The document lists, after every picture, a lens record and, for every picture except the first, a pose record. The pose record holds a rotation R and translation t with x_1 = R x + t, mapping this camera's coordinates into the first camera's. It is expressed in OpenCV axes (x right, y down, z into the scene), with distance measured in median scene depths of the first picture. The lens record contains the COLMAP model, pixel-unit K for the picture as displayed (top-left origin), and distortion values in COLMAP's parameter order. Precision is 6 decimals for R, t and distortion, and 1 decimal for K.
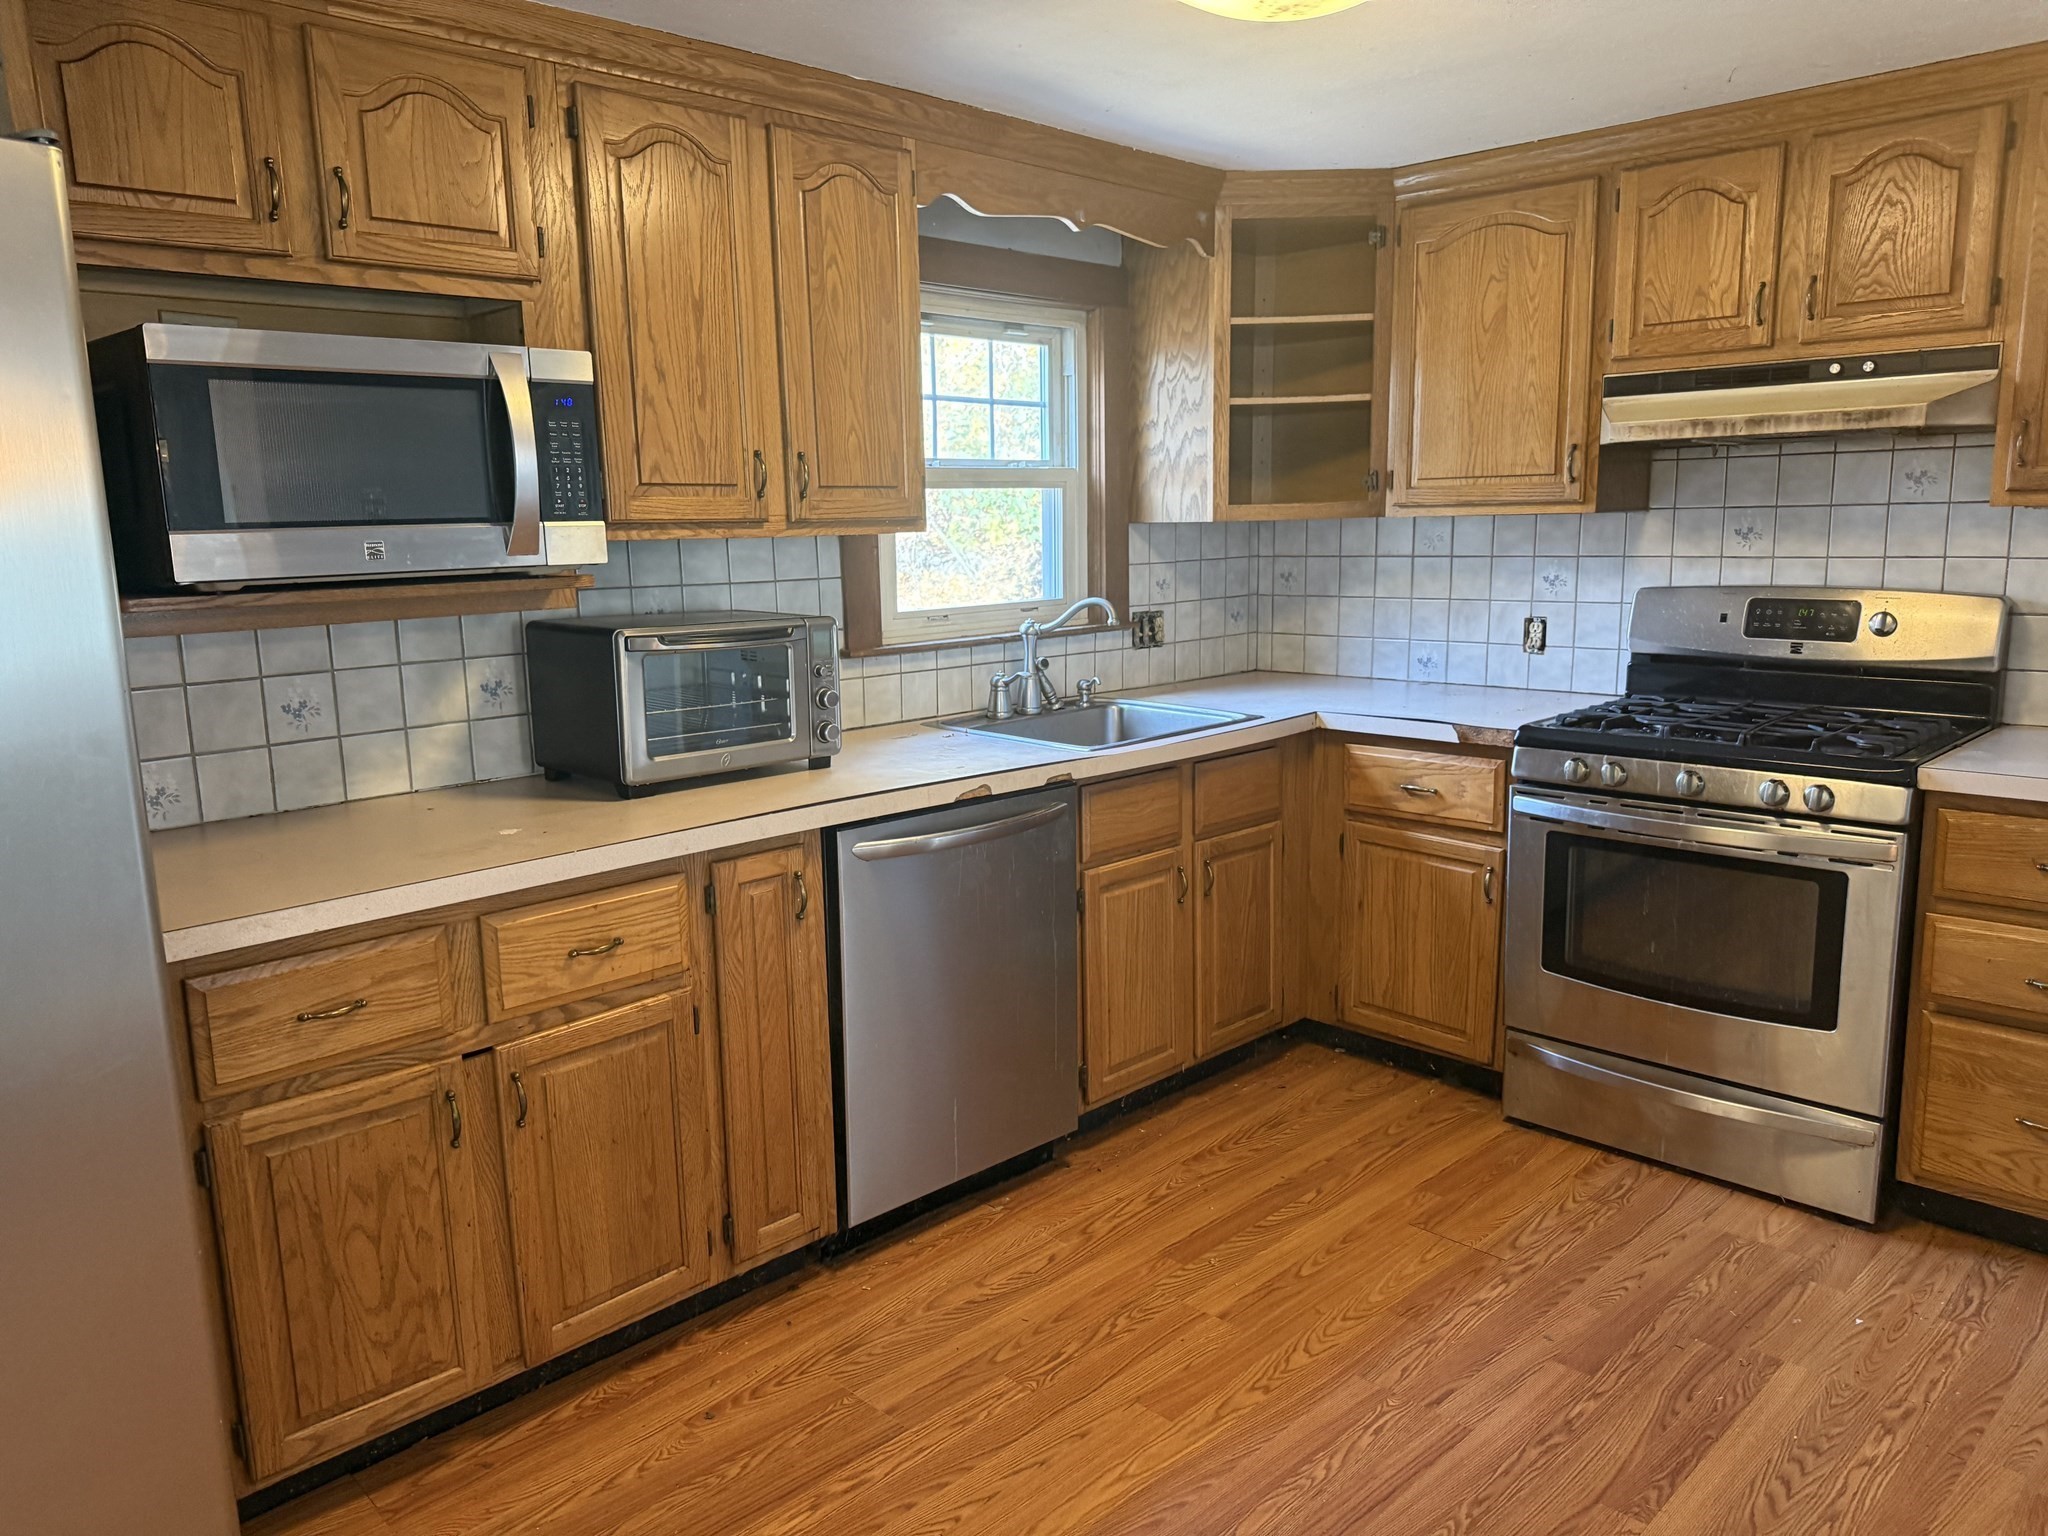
lens RADIAL K [[1446.6, 0, 1042.3], [0, 1446.6, 771.9], [0, 0, 1]] dist [0.110295, -0.106727]
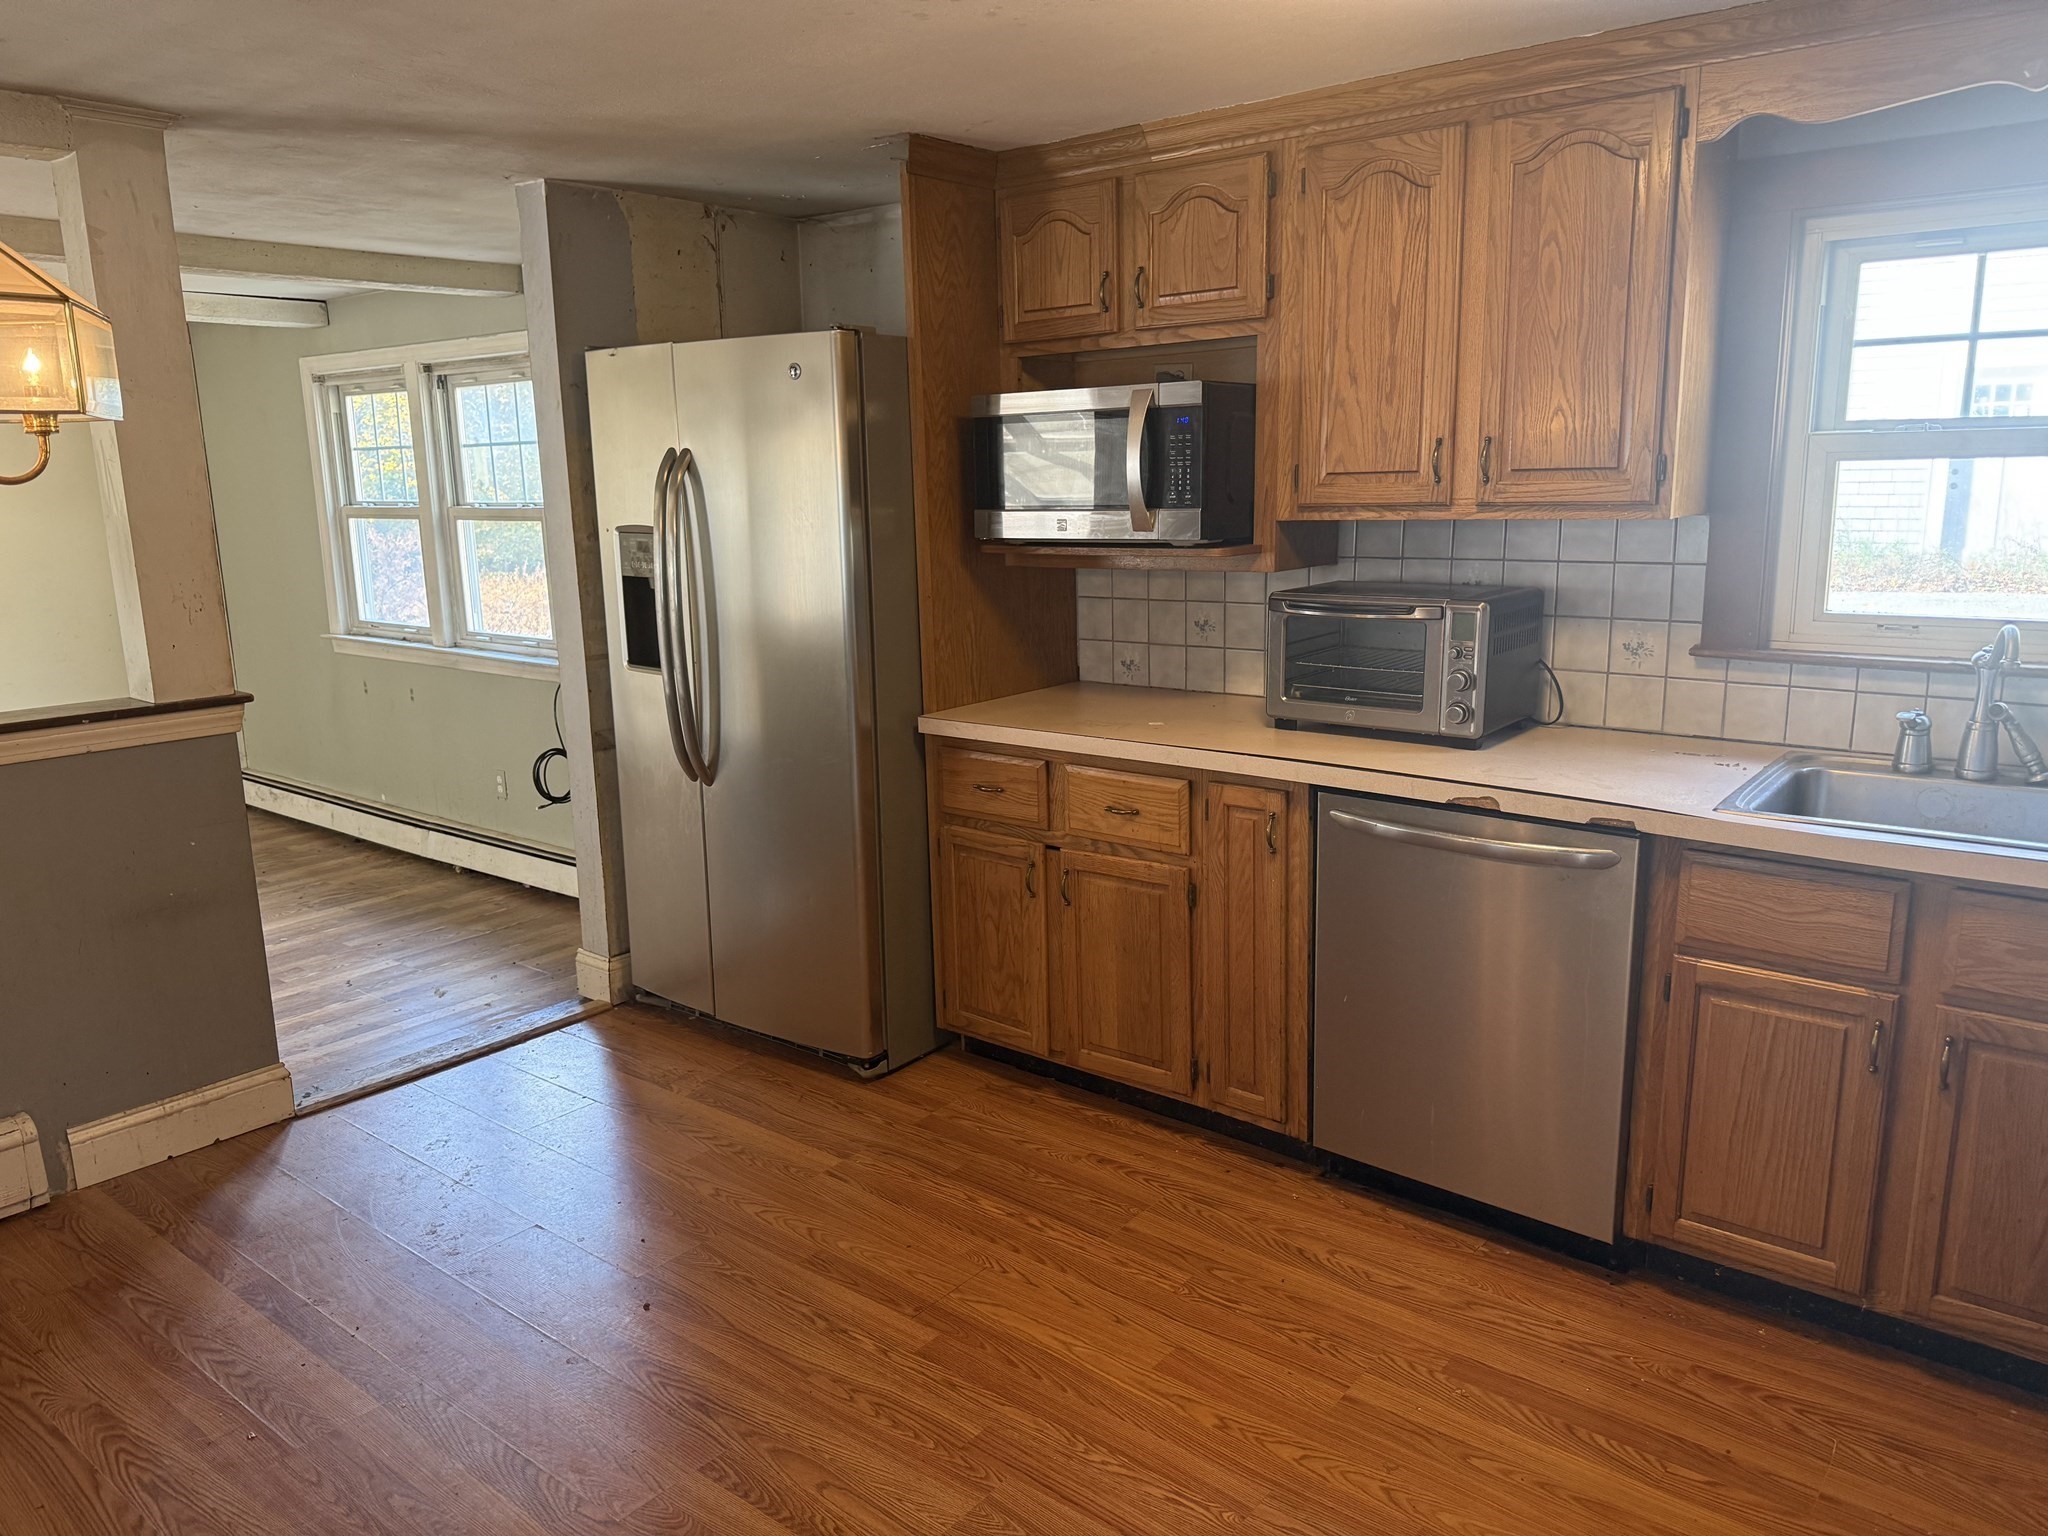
lens RADIAL K [[1446.6, 0, 1042.3], [0, 1446.6, 771.9], [0, 0, 1]] dist [0.110295, -0.106727]
pose [[0.121392, 0.221978, -0.967465, 0.913213], [-0.165569, 0.965547, 0.200764, -0.162715], [0.978699, 0.135811, 0.153963, 0.624702]]
